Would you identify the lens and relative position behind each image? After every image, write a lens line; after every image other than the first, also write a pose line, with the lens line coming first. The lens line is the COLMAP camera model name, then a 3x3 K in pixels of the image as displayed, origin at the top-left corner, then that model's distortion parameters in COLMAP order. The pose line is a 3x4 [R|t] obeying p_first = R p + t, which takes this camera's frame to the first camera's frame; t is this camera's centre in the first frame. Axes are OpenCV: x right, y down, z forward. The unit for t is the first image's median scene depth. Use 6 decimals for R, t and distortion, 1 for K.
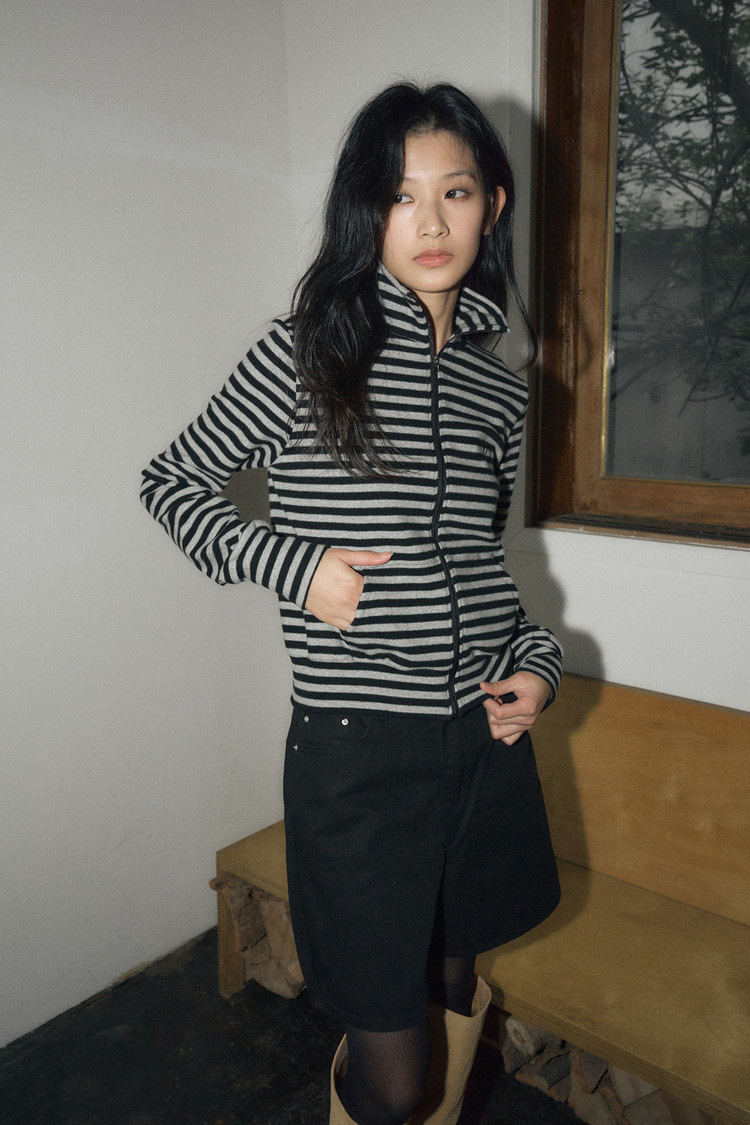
lens RADIAL K [[936.1, 0, 382.2], [0, 936.1, 559.7], [0, 0, 1]] dist [-0.033690, 0.024069]
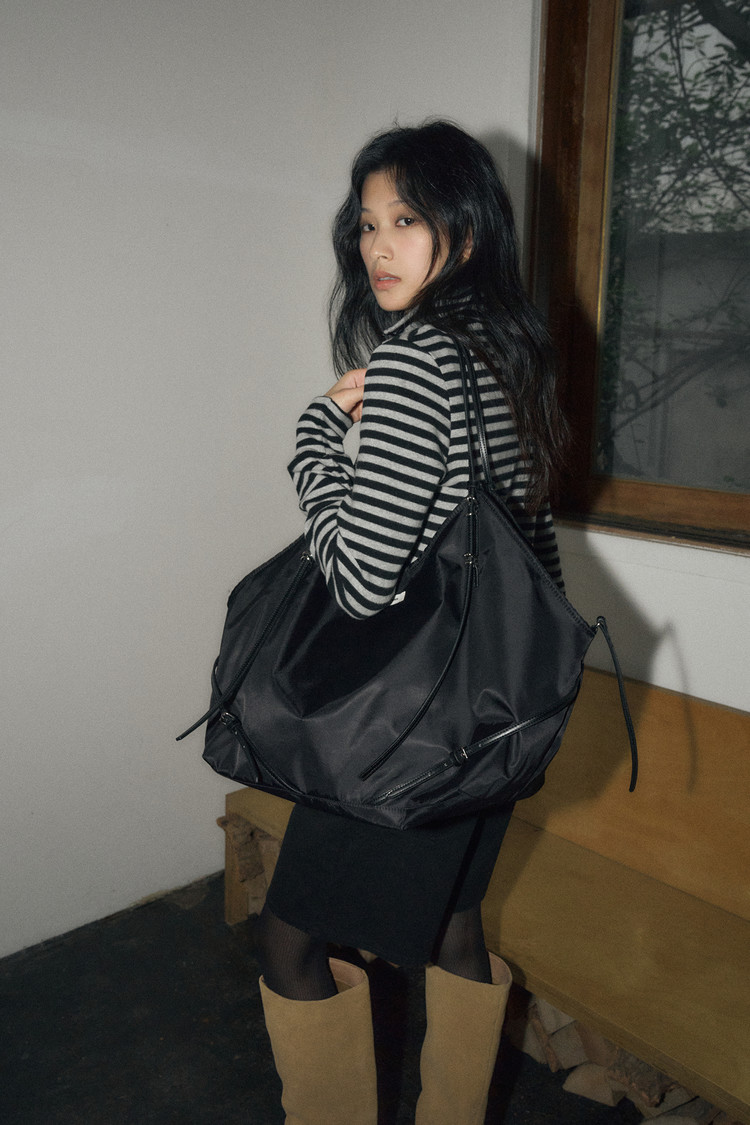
lens RADIAL K [[948.1, 0, 370.3], [0, 948.1, 565.8], [0, 0, 1]] dist [-0.033755, -0.010966]
pose [[0.992278, 0.050969, -0.113074, 0.116381], [-0.049482, 0.998648, 0.015928, 0.010042], [0.113733, -0.010210, 0.993459, -0.119775]]
